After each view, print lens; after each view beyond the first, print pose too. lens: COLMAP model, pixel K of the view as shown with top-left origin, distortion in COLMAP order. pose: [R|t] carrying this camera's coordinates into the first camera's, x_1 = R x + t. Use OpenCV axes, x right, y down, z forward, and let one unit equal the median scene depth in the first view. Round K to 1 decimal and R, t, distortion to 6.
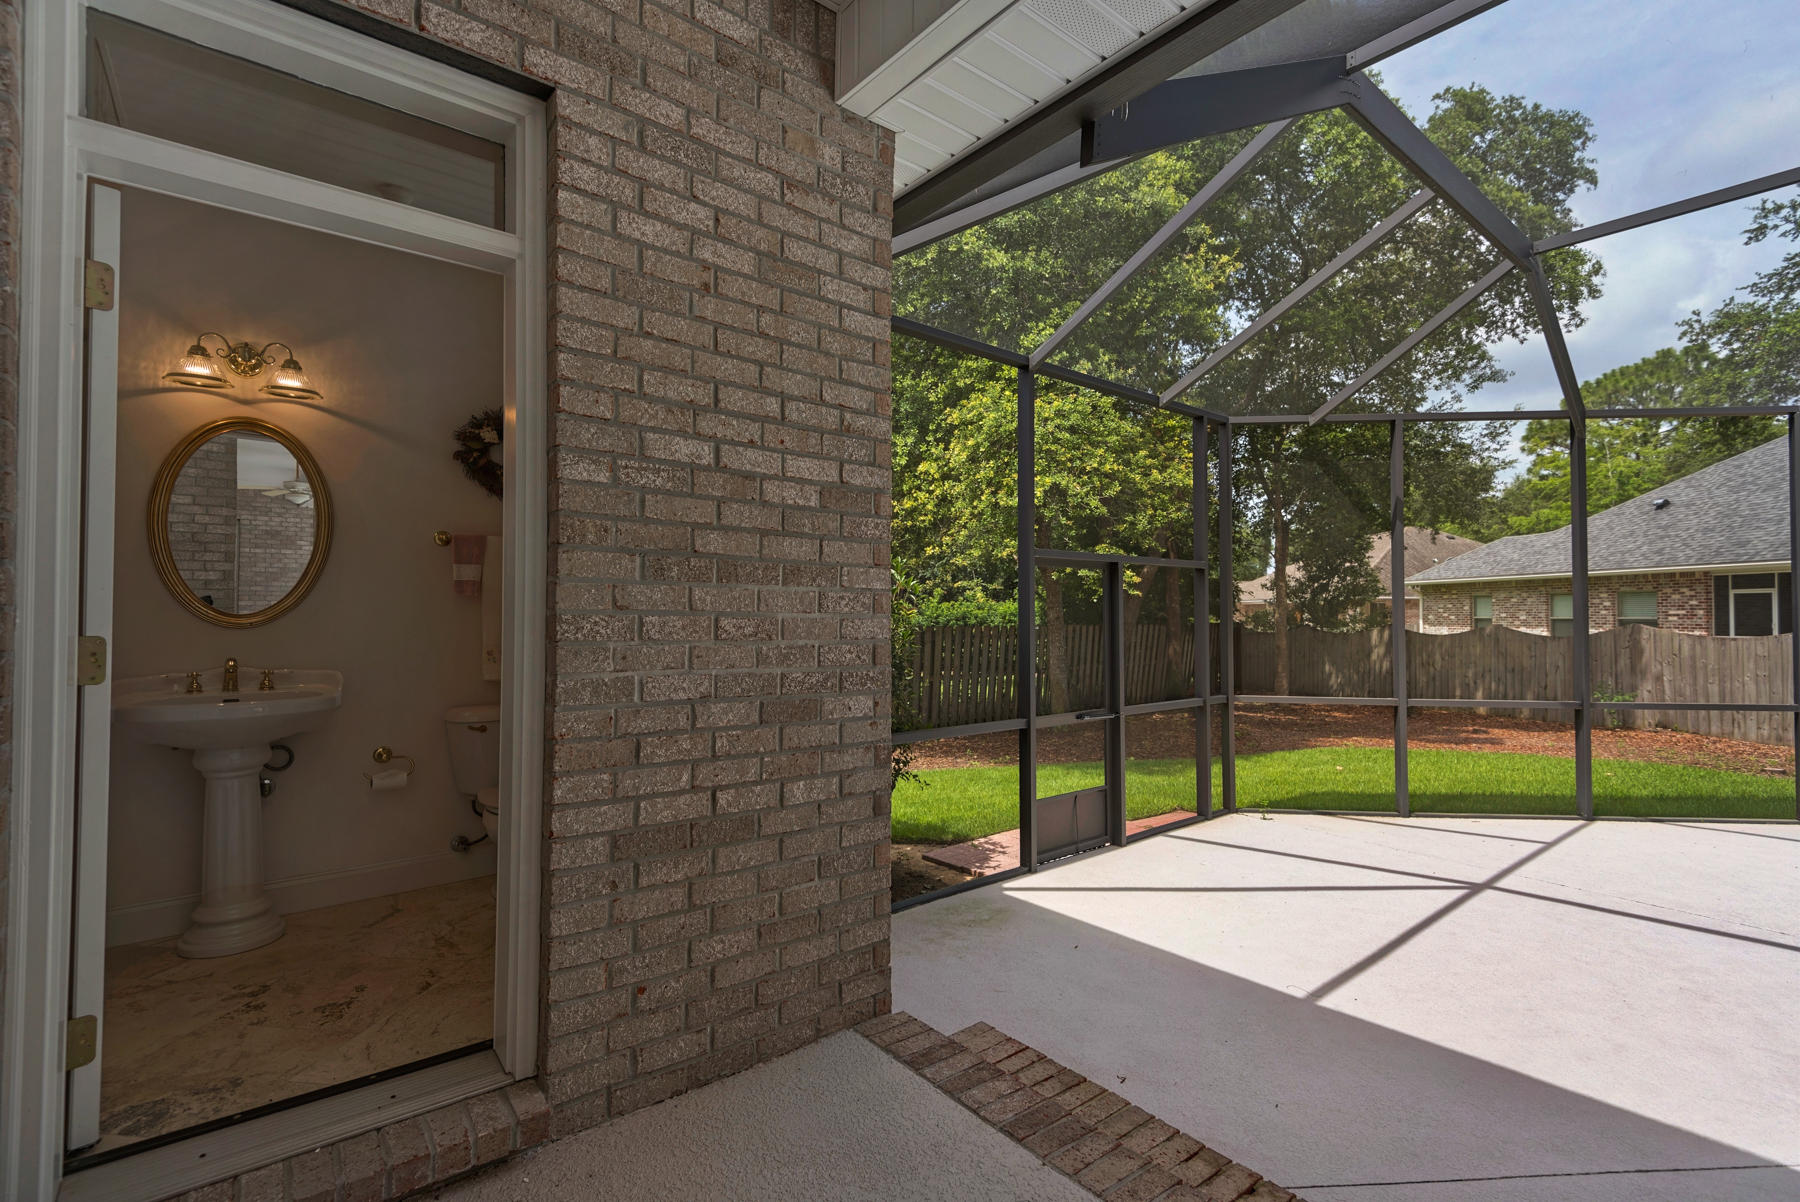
lens RADIAL K [[823.6, 0, 894.8], [0, 823.6, 603.1], [0, 0, 1]] dist [0.022478, -0.004494]
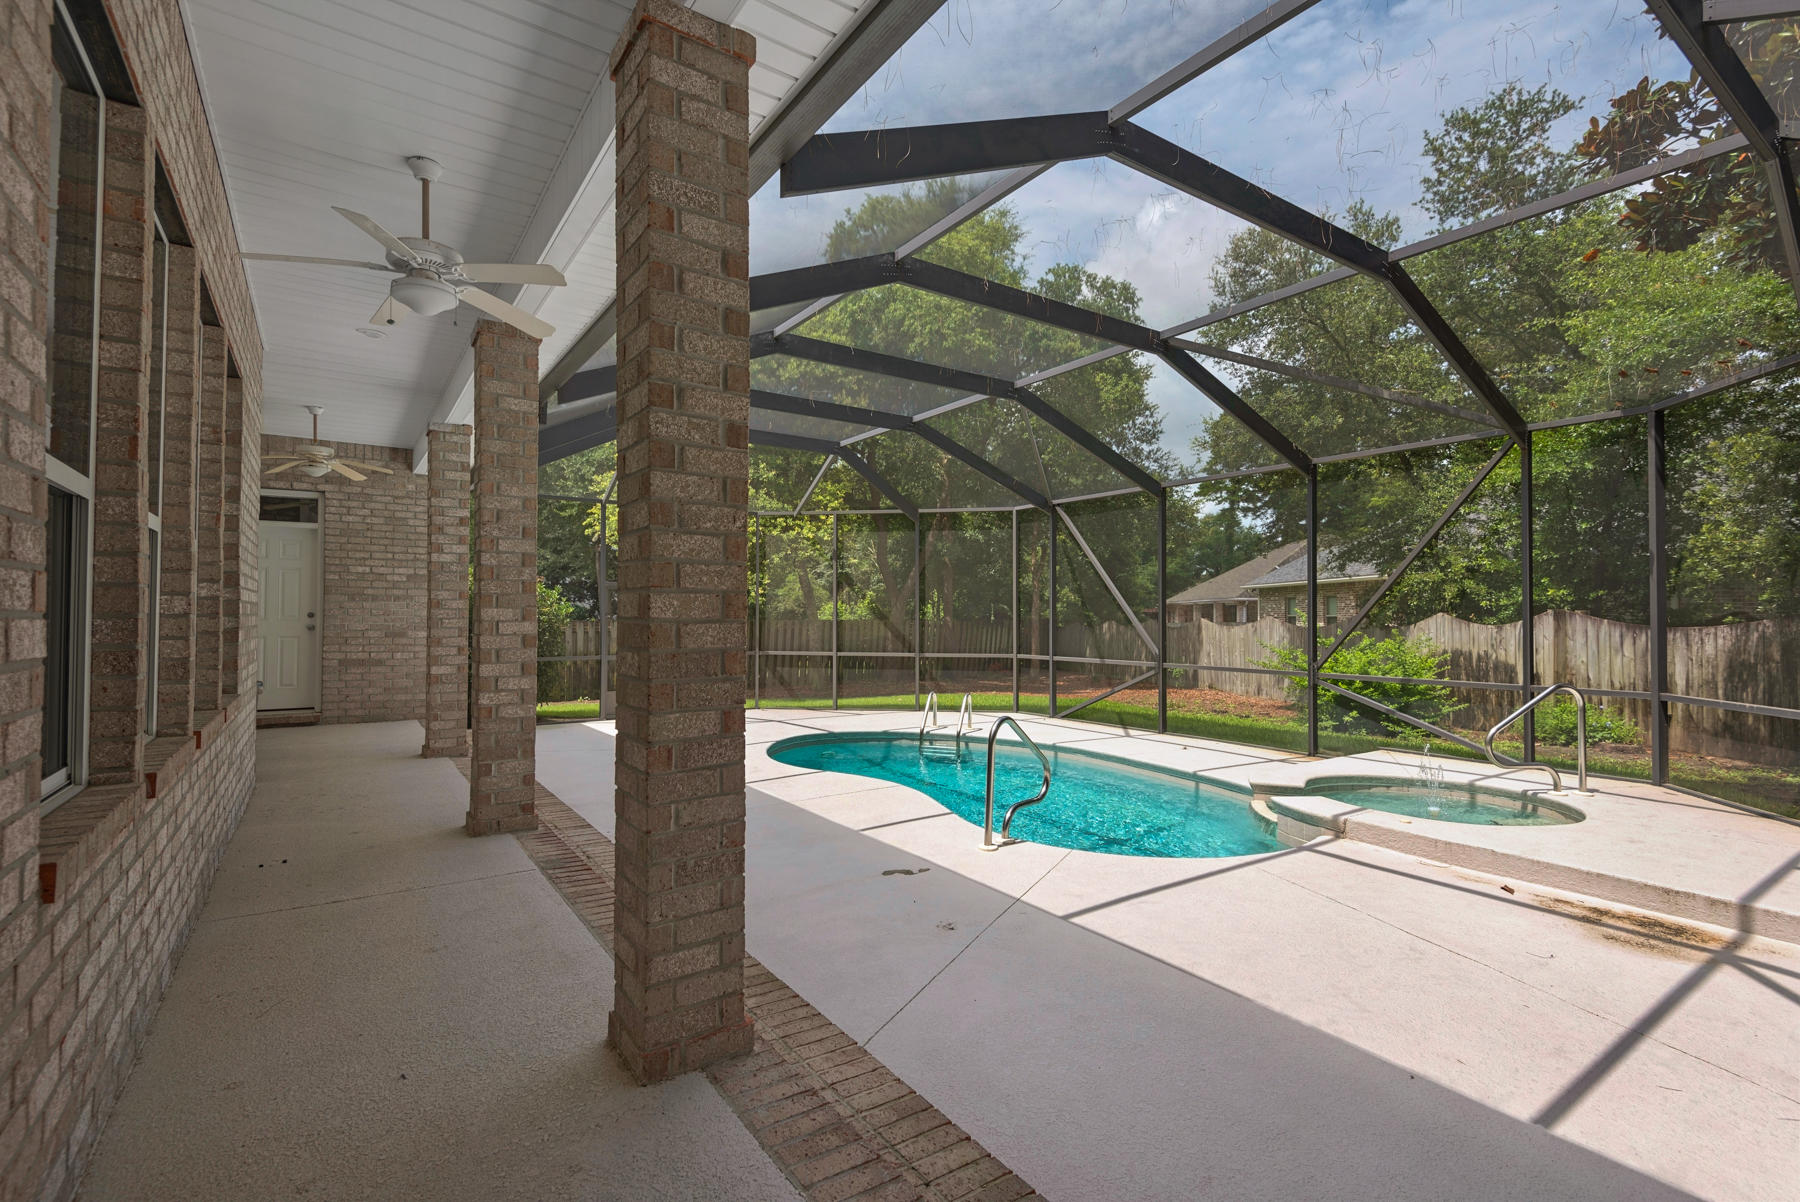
lens RADIAL K [[823.6, 0, 887.7], [0, 823.6, 604.0], [0, 0, 1]] dist [0.022478, -0.004494]
pose [[0.995335, -0.001886, -0.096459, 2.529467], [0.001841, 0.999998, -0.000555, -0.004524], [0.096460, 0.000375, 0.995337, -2.634674]]
